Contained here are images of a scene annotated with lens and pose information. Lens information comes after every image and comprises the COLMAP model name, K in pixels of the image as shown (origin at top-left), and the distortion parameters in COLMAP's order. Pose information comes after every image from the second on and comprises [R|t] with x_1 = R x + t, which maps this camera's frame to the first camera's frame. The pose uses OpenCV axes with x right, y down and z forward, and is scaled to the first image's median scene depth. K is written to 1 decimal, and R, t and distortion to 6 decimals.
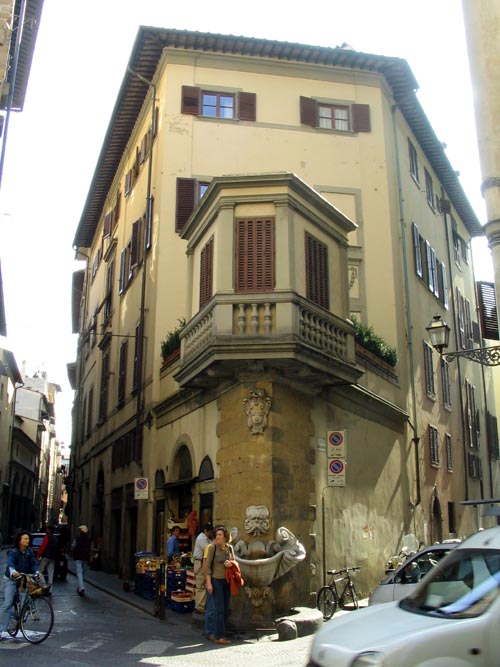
lens RADIAL K [[691.0, 0, 250.5], [0, 691.0, 333.8], [0, 0, 1]] dist [-0.097027, 0.000000]
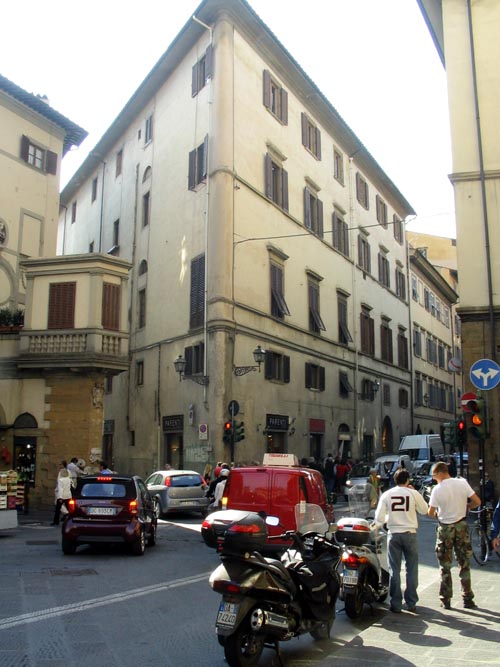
lens RADIAL K [[691.0, 0, 250.3], [0, 691.0, 333.5], [0, 0, 1]] dist [-0.097027, 0.000000]
pose [[0.598500, 0.148068, 0.787321, -1.116845], [-0.223635, 0.974583, -0.013284, -0.101848], [-0.769276, -0.168122, 0.616400, -0.351322]]
